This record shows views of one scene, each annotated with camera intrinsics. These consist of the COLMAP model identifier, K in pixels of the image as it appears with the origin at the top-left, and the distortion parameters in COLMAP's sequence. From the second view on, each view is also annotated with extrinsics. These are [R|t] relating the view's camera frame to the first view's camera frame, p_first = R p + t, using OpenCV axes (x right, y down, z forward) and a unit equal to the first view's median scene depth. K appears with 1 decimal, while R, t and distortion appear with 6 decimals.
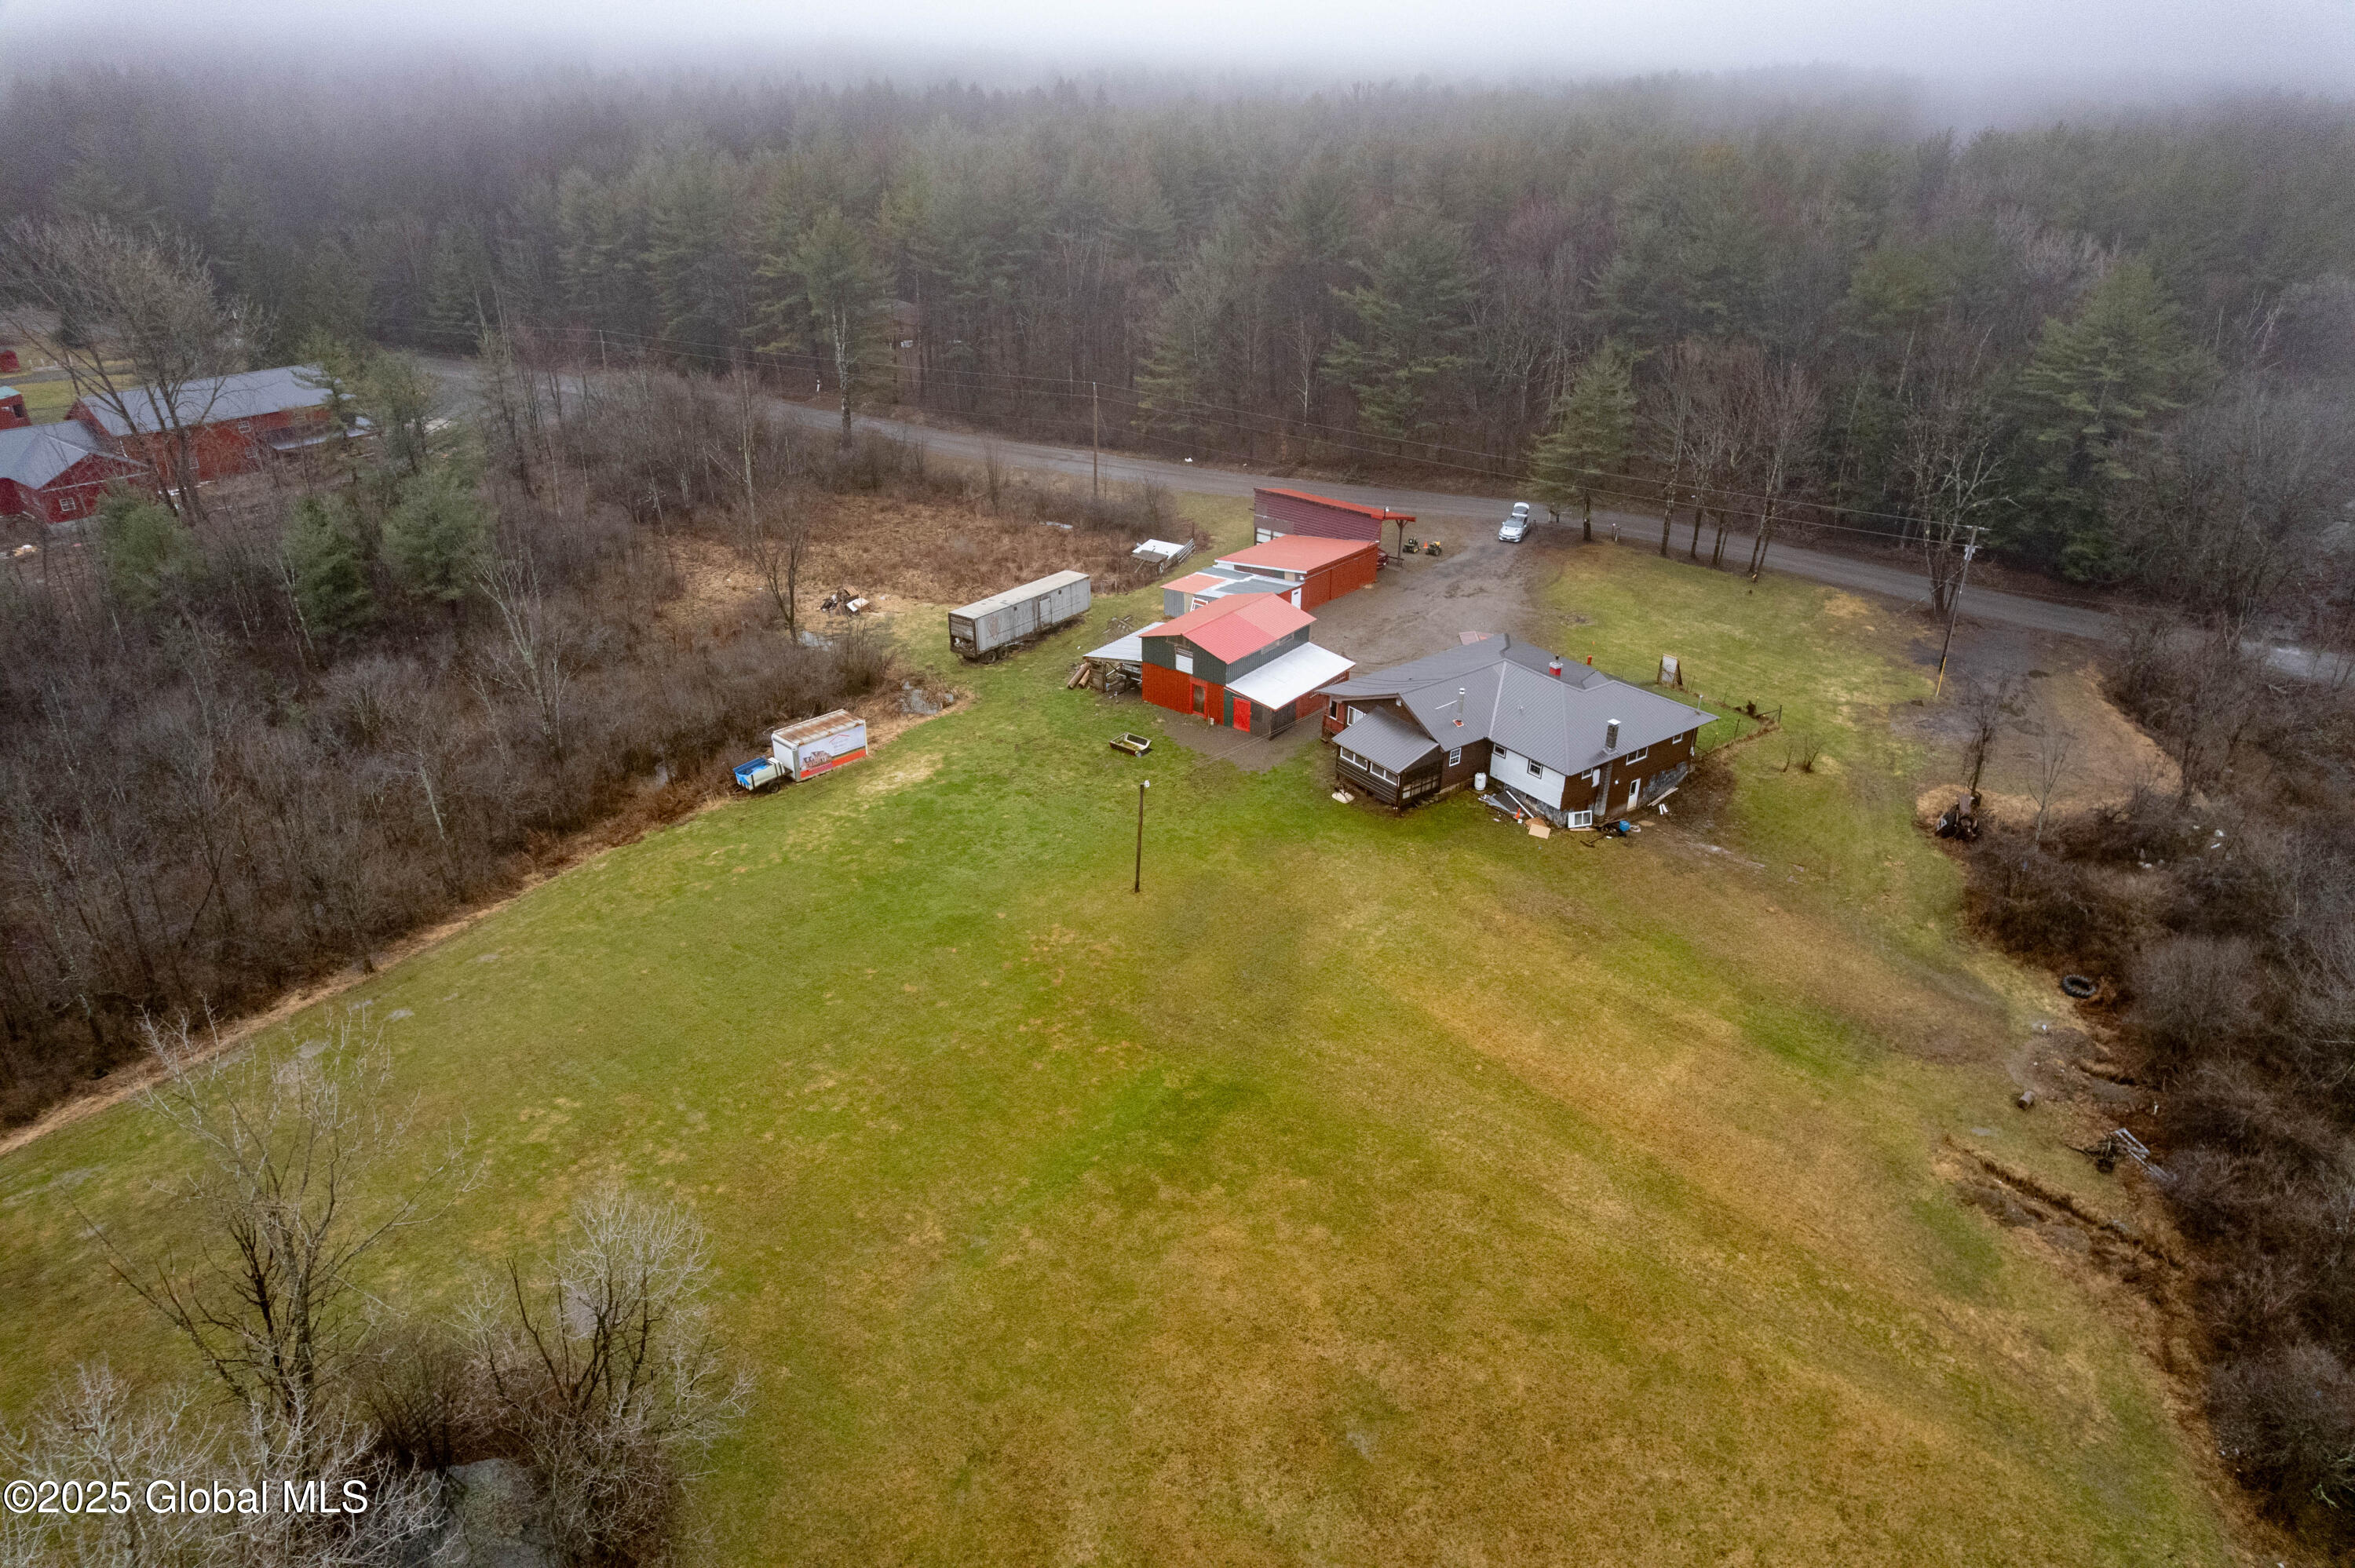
lens RADIAL K [[1517.4, 0, 1177.5], [0, 1517.4, 784.0], [0, 0, 1]] dist [-0.063300, 0.050672]
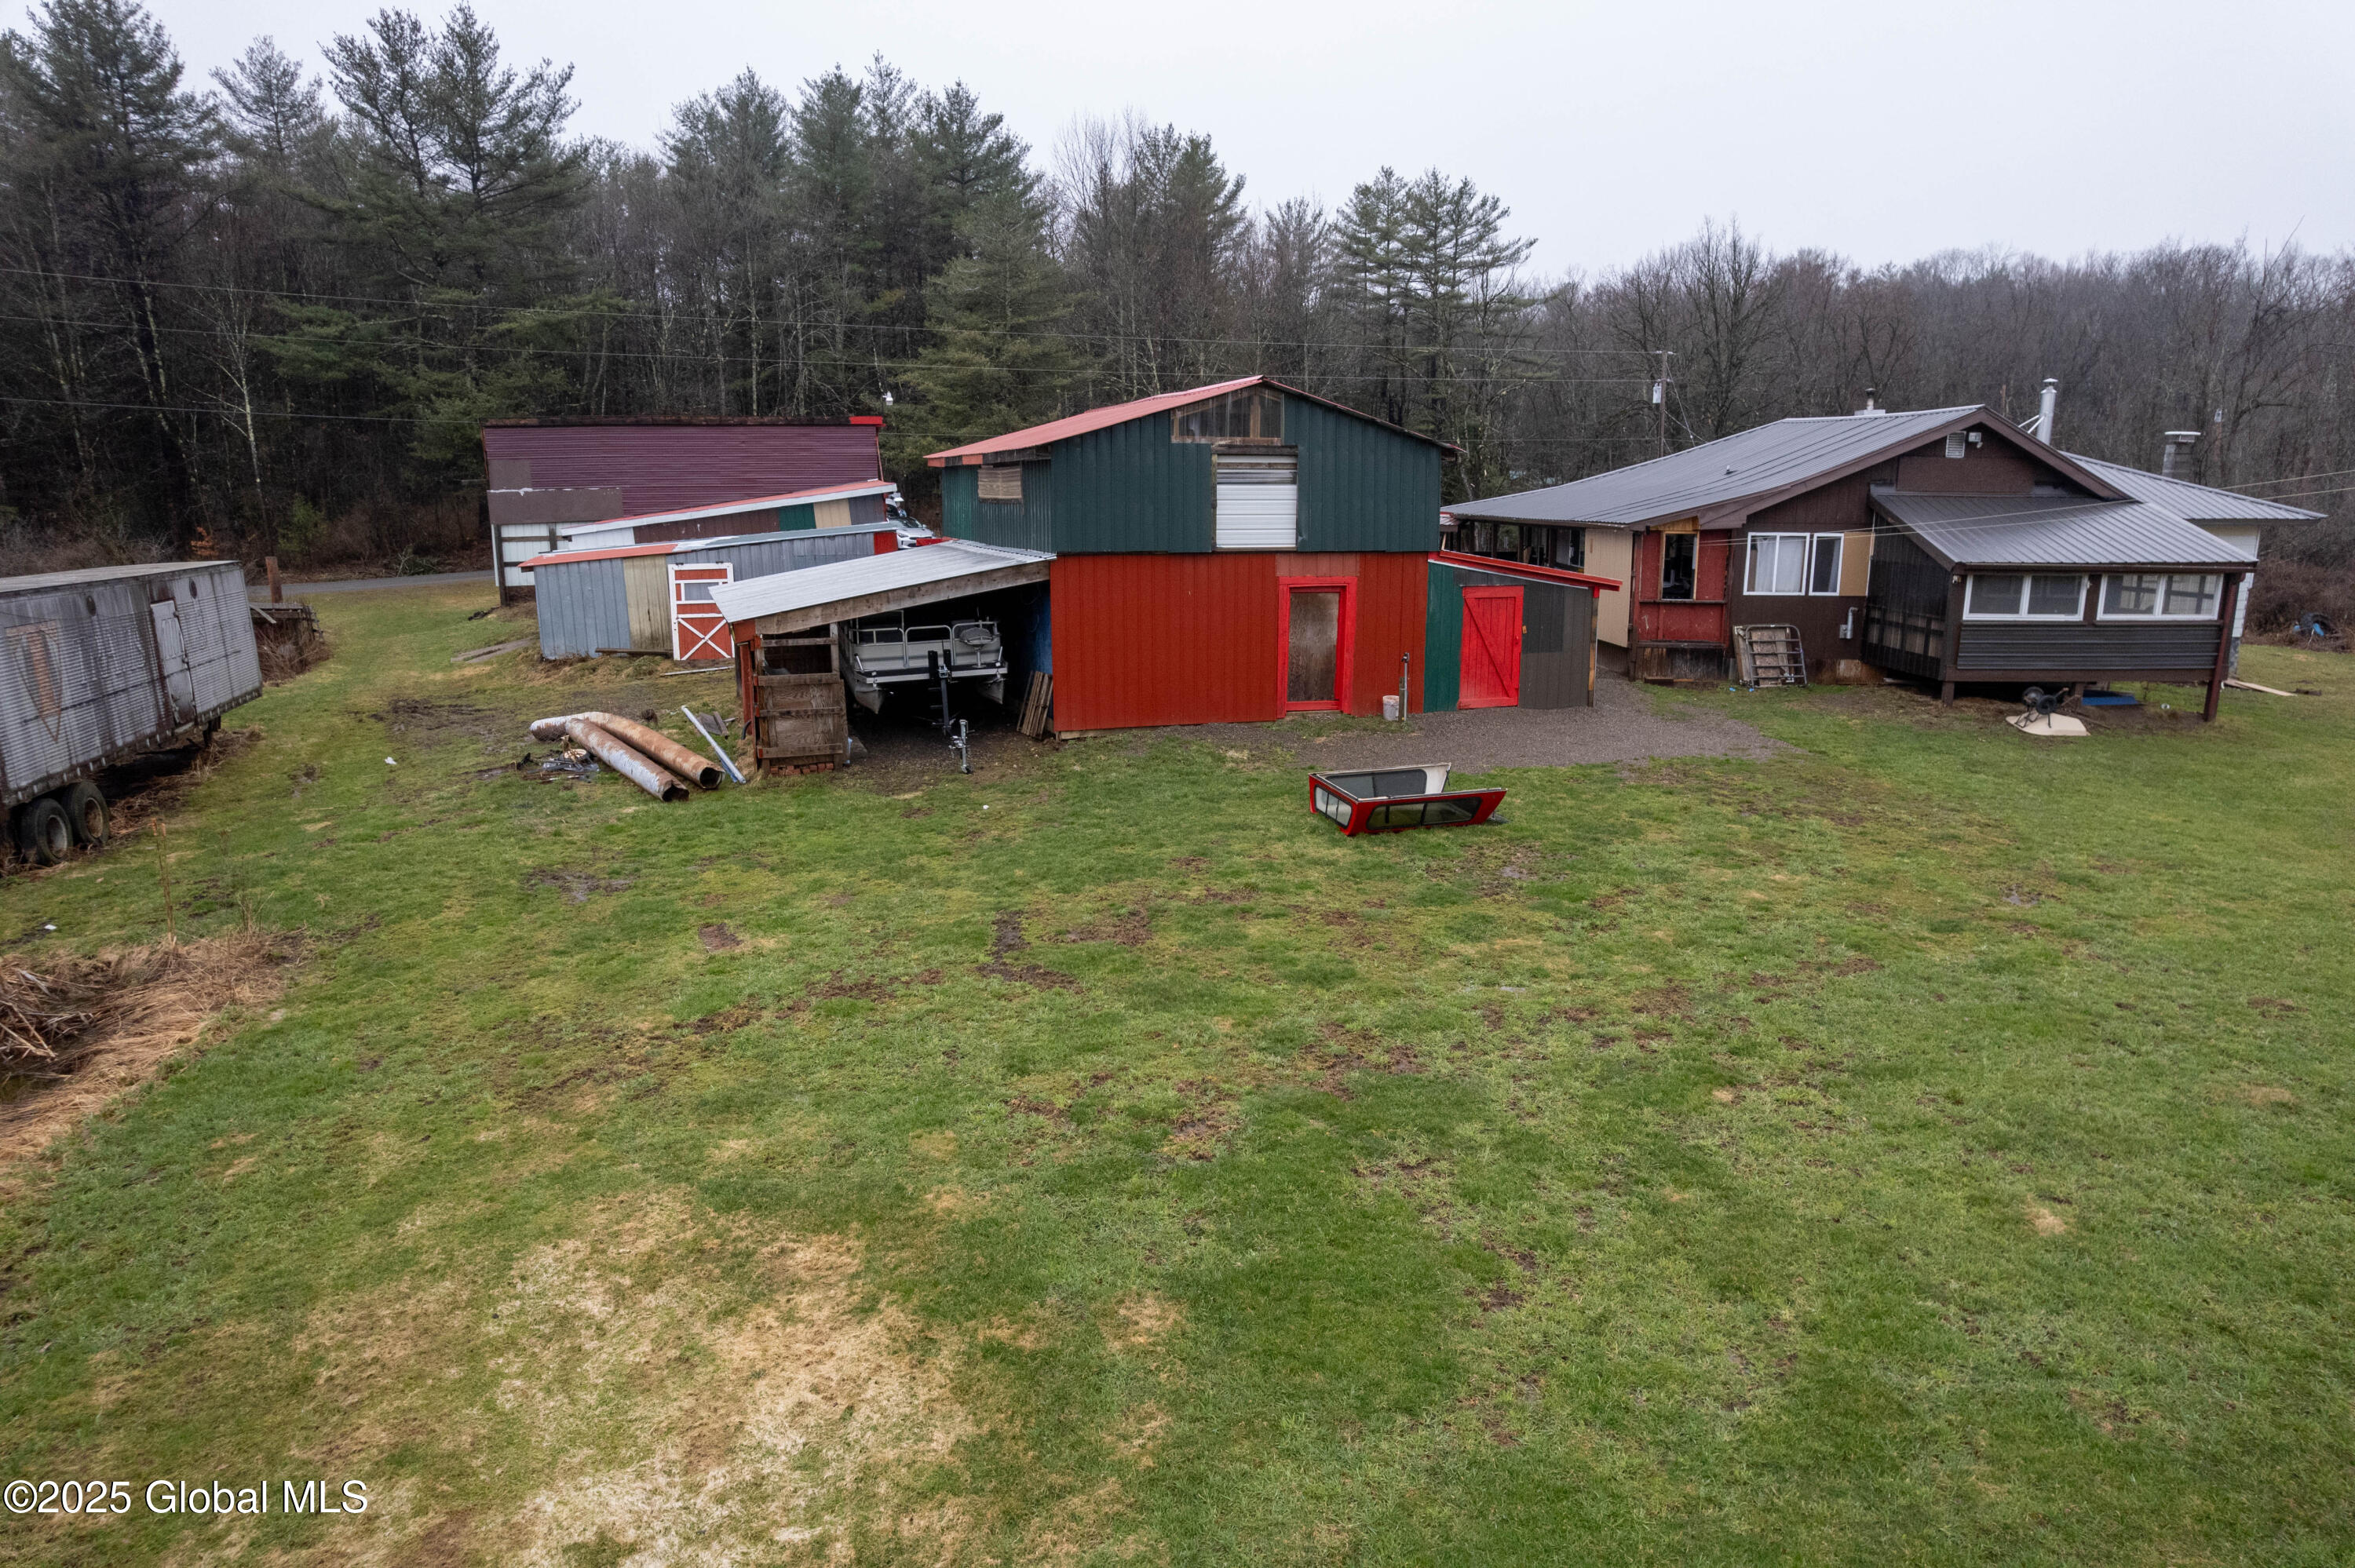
lens RADIAL K [[1518.0, 0, 1184.1], [0, 1518.0, 776.9], [0, 0, 1]] dist [-0.078525, 0.085745]
pose [[0.560040, -0.170110, 0.810813, -0.239607], [0.374765, 0.924851, -0.064819, -0.028812], [-0.738855, 0.340166, 0.581705, 0.966687]]
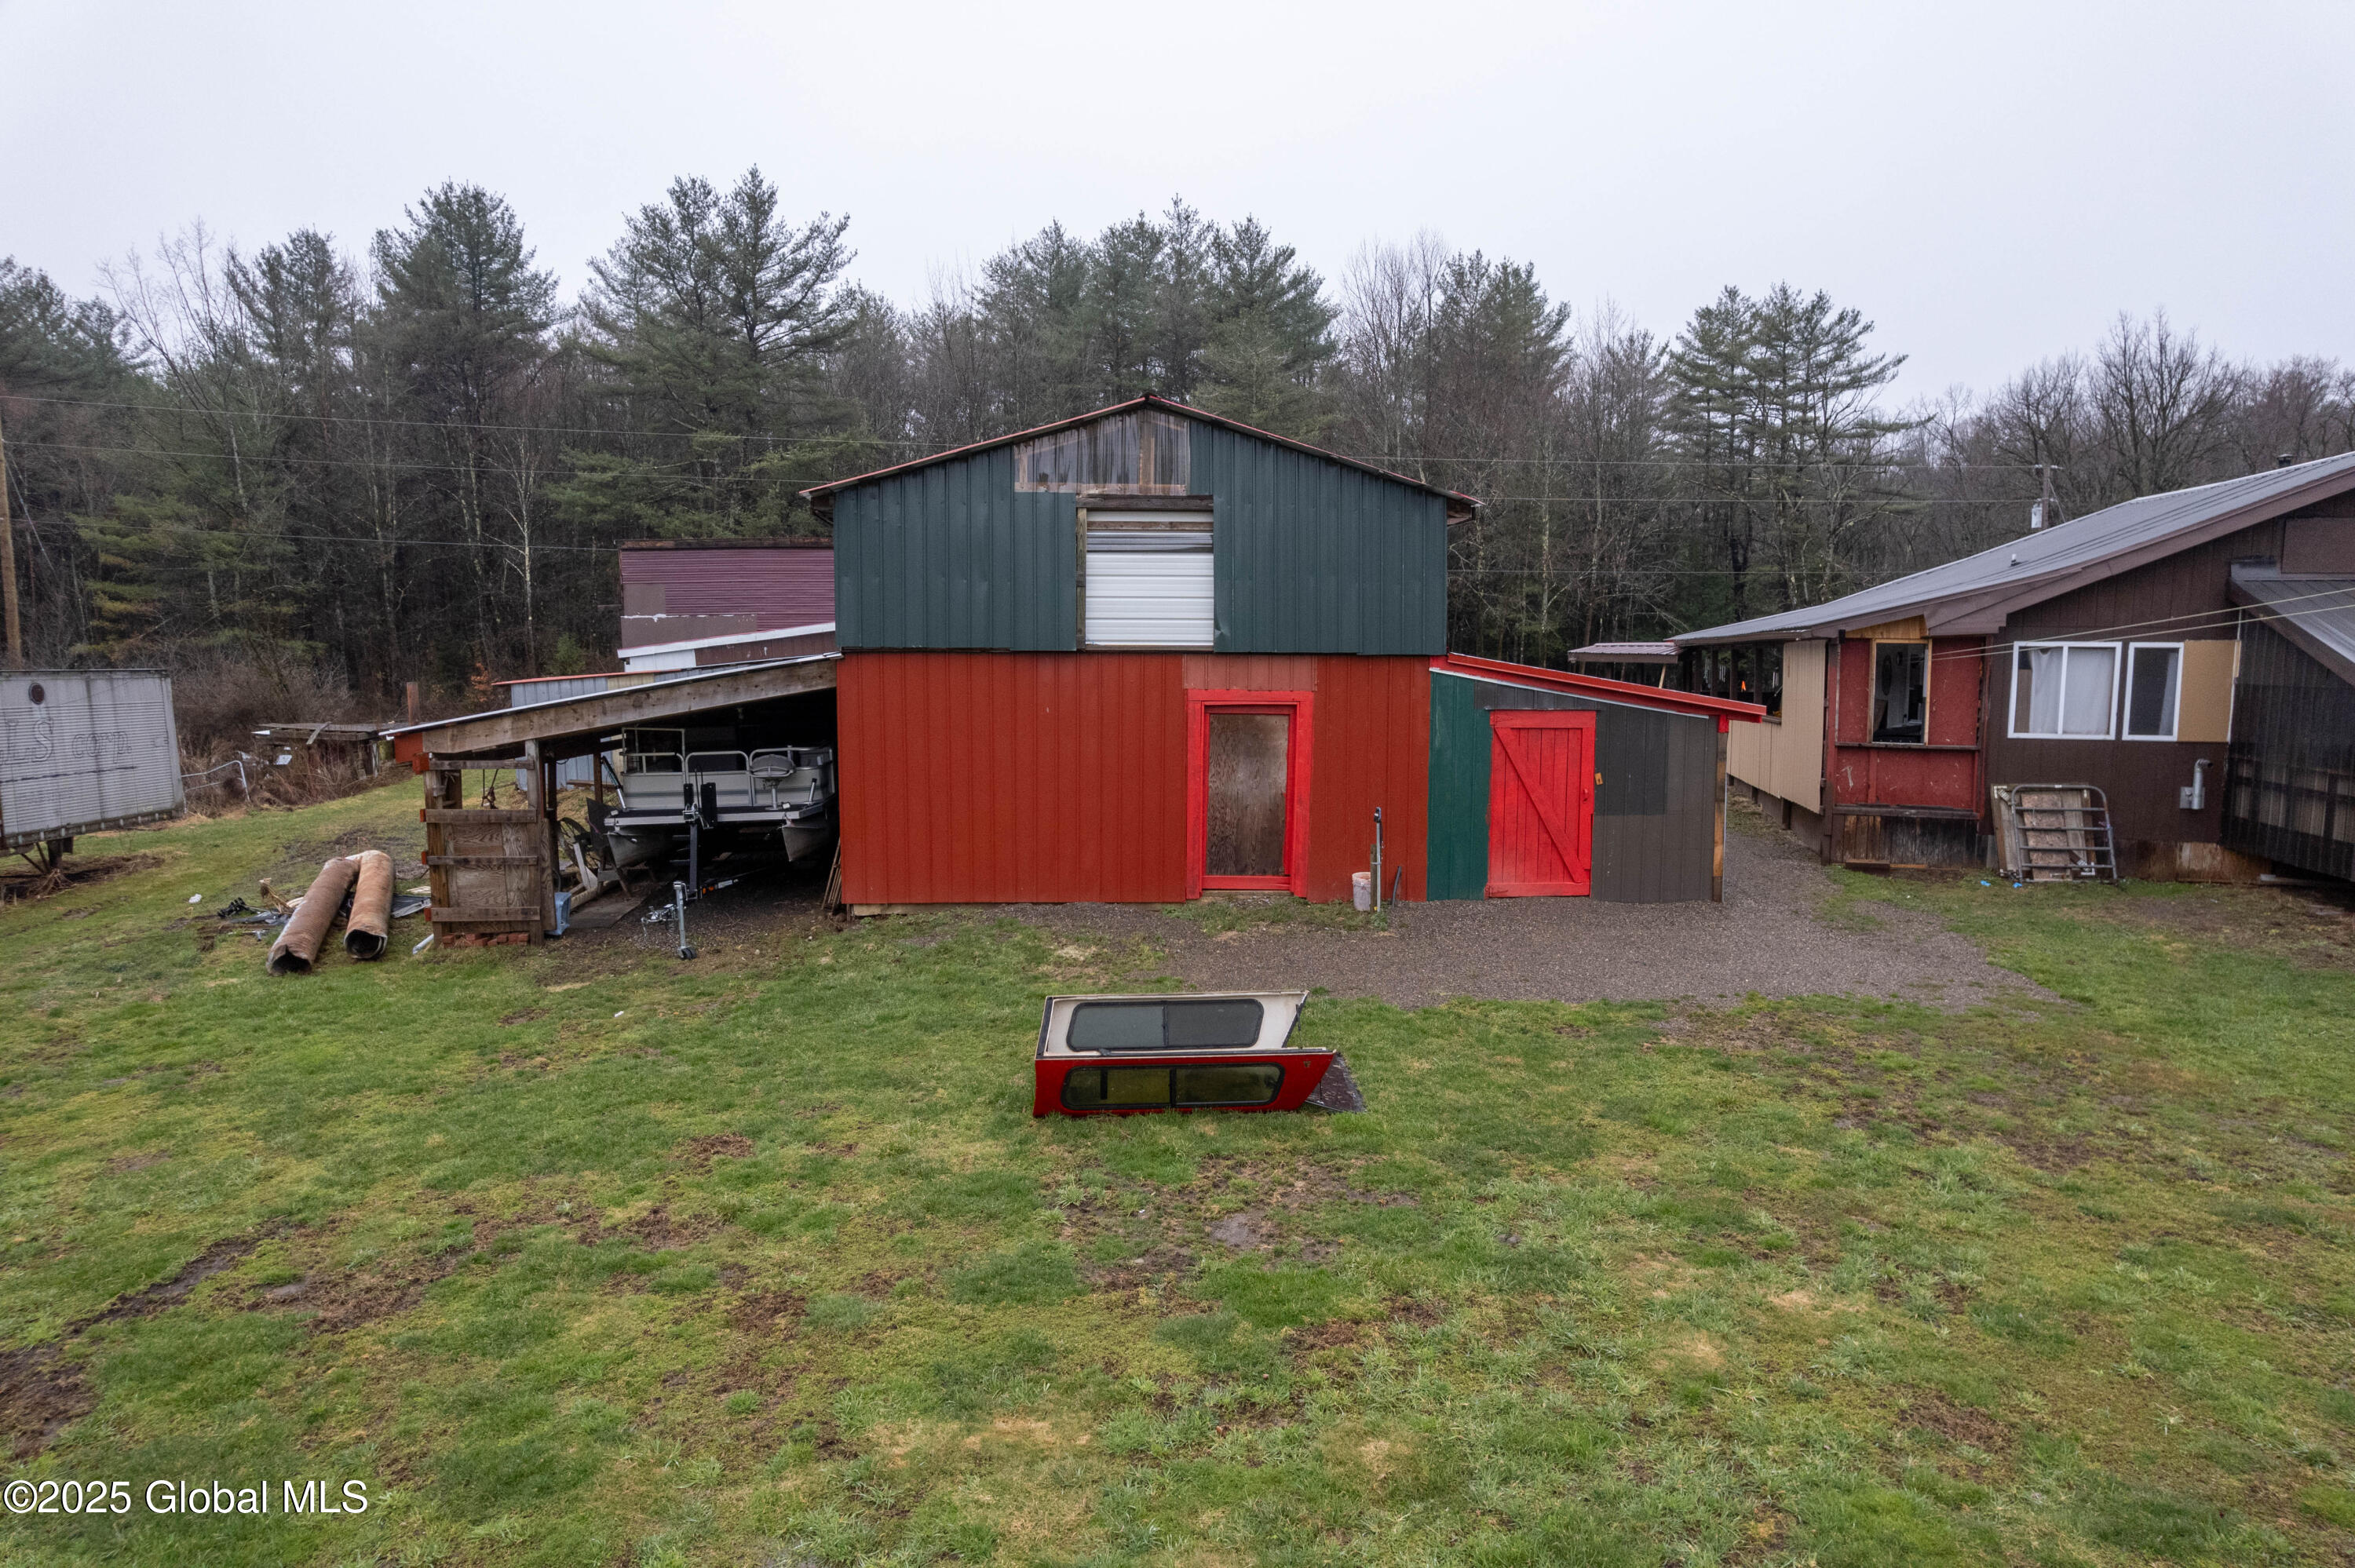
lens RADIAL K [[1517.4, 0, 1177.5], [0, 1517.4, 784.0], [0, 0, 1]] dist [-0.063300, 0.050672]
pose [[0.755575, -0.068834, 0.651436, -0.118646], [0.297429, 0.922094, -0.247544, -0.017115], [-0.583646, 0.380794, 0.717184, 0.973955]]
